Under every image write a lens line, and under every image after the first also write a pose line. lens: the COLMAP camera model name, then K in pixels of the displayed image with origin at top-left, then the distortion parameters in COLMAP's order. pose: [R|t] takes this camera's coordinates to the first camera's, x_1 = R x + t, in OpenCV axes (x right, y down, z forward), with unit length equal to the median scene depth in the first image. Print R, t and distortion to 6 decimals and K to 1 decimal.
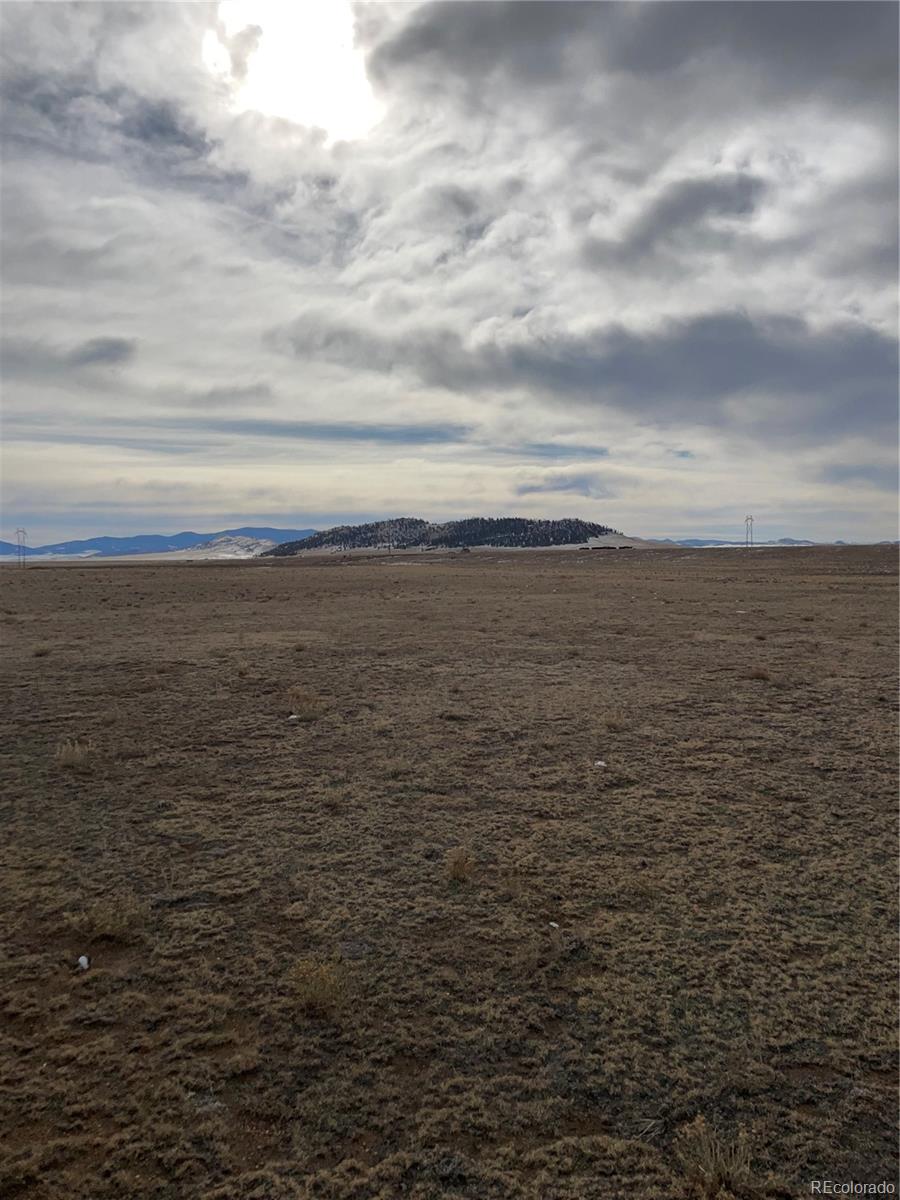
lens RADIAL K [[896.1, 0, 467.3], [0, 896.1, 596.3], [0, 0, 1]] dist [0.090886, -0.119288]
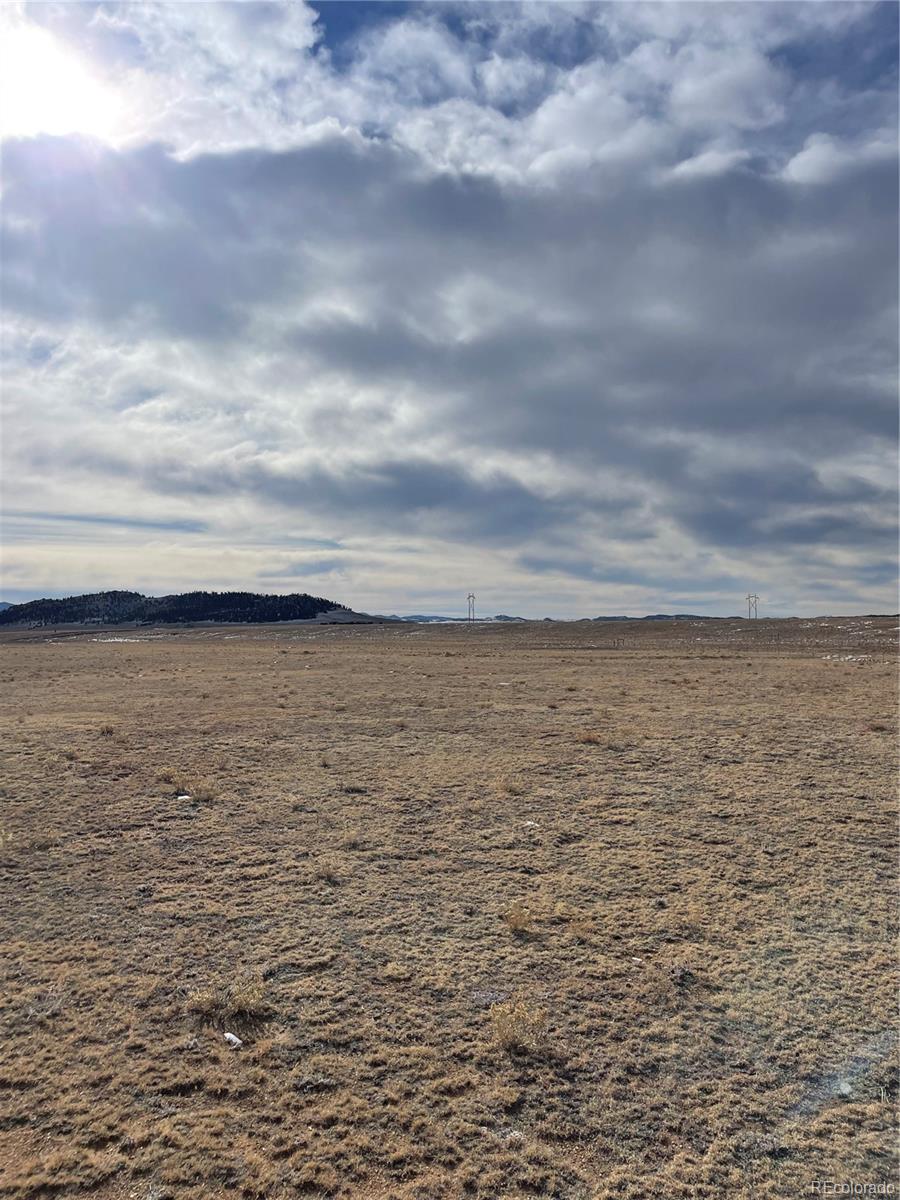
lens RADIAL K [[909.4, 0, 431.0], [0, 909.4, 602.5], [0, 0, 1]] dist [0.092123, -0.117970]
pose [[0.962254, 0.009002, 0.272003, -0.240430], [0.011968, 0.997086, -0.075340, 0.005196], [-0.271889, 0.075751, 0.959343, -0.023832]]
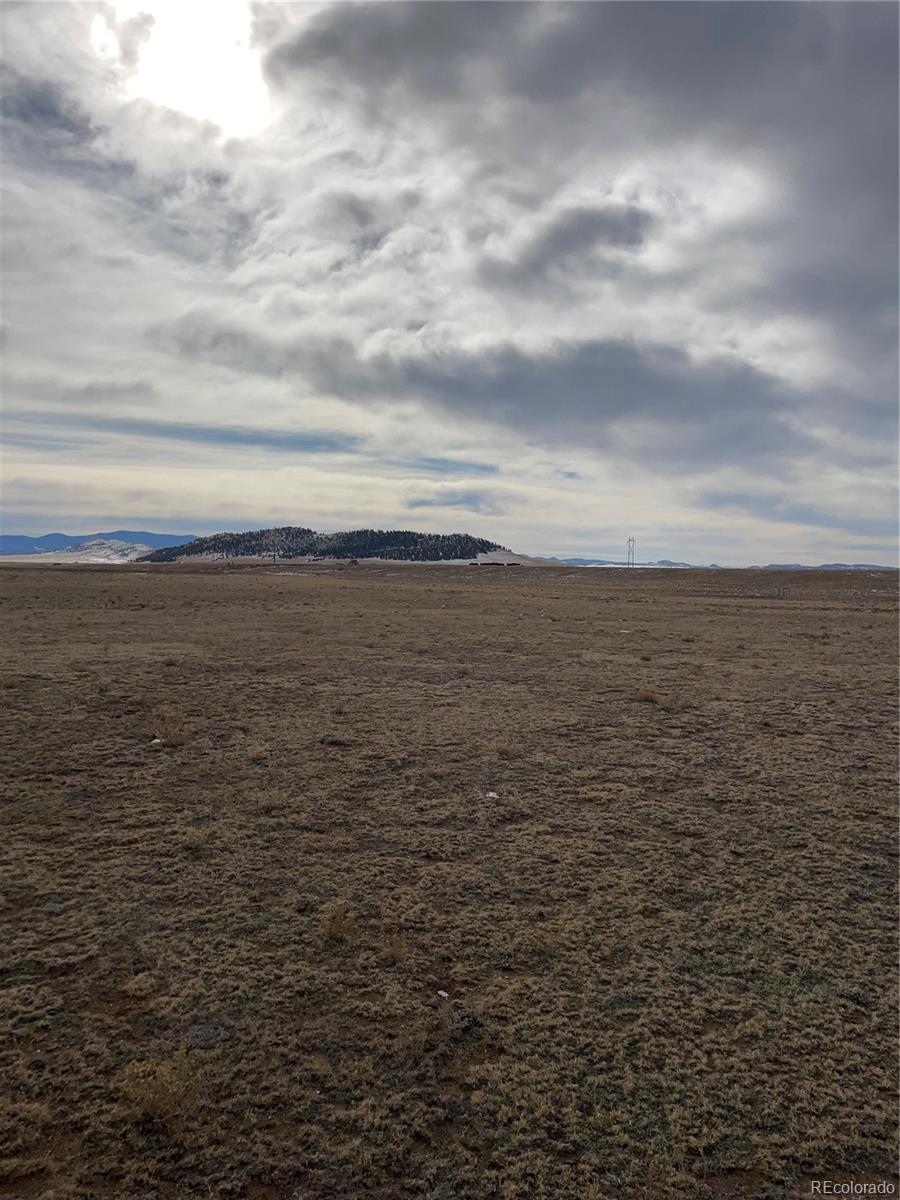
lens RADIAL K [[896.1, 0, 467.3], [0, 896.1, 596.3], [0, 0, 1]] dist [0.090886, -0.119288]
pose [[0.991872, 0.026123, 0.124530, -0.000493], [-0.024279, 0.999572, -0.016307, -0.005270], [-0.124903, 0.013151, 0.992082, 0.061074]]
